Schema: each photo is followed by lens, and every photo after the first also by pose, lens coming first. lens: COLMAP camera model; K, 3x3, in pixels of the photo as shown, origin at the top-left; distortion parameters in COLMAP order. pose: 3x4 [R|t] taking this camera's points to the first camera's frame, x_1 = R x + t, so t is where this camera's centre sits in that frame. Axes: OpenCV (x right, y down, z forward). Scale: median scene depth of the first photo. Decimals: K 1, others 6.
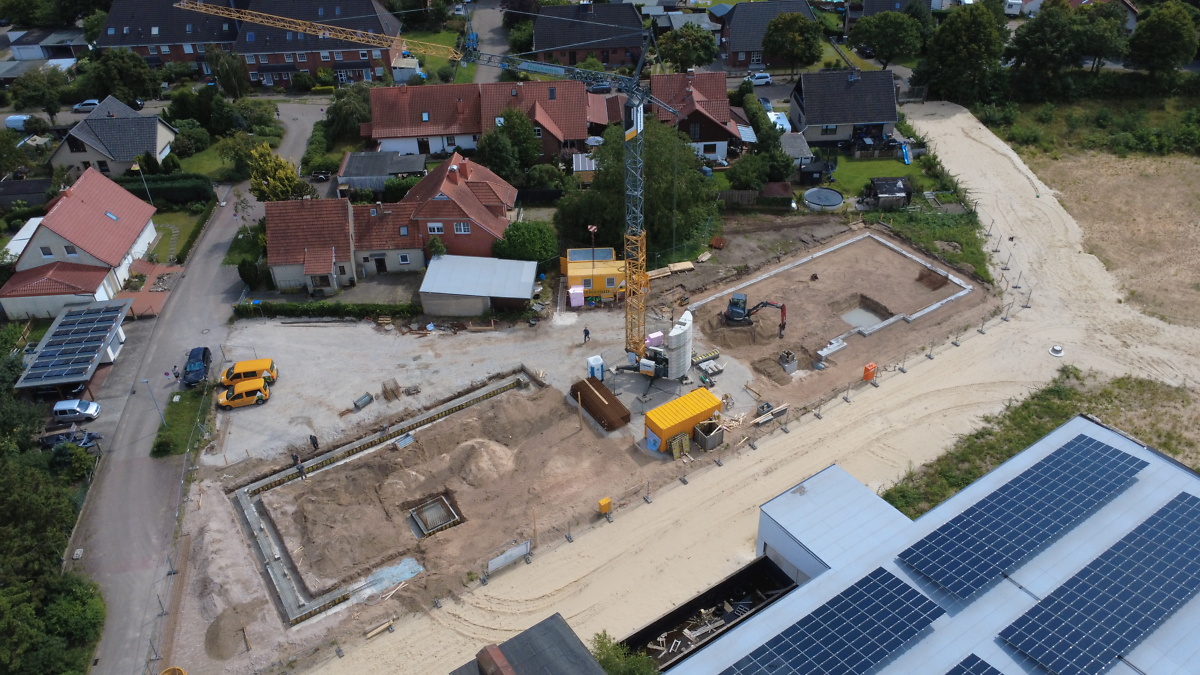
lens RADIAL K [[897.5, 0, 600.0], [0, 897.5, 337.5], [0, 0, 1]] dist [0.001250, -0.004683]
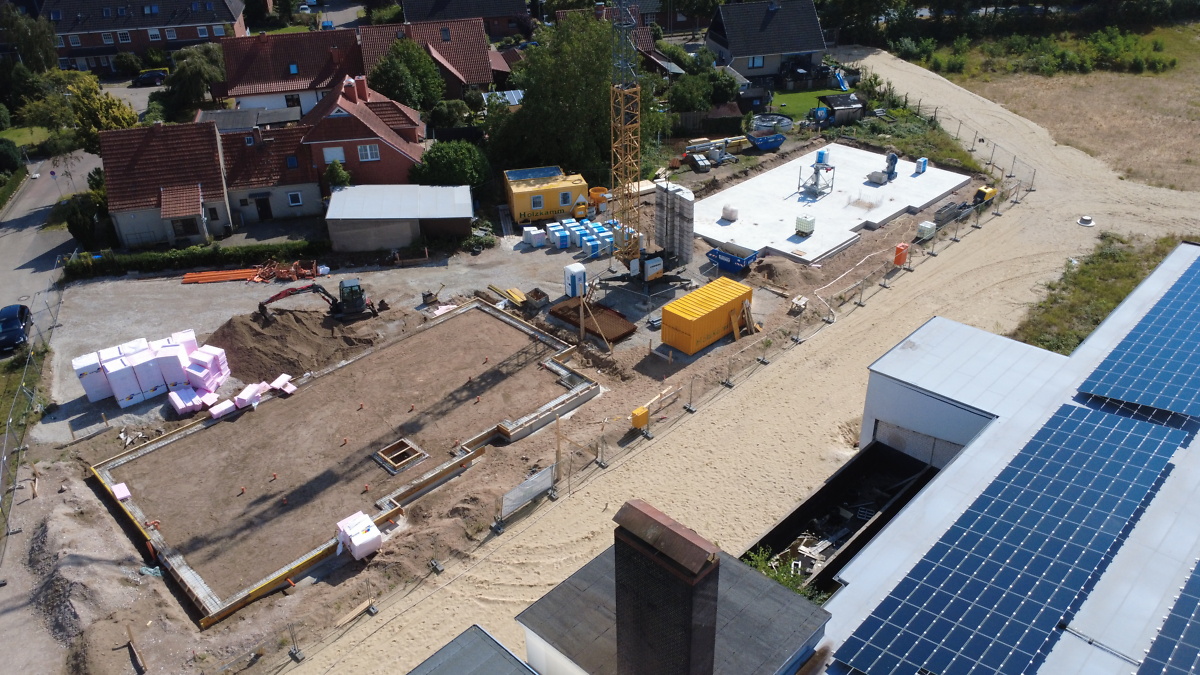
lens RADIAL K [[897.5, 0, 600.0], [0, 897.5, 337.5], [0, 0, 1]] dist [0.001250, -0.004683]
pose [[0.979298, -0.097579, 0.177355, -0.112820], [0.115330, 0.988994, -0.092684, 0.140381], [-0.166359, 0.111219, 0.979773, 0.211794]]
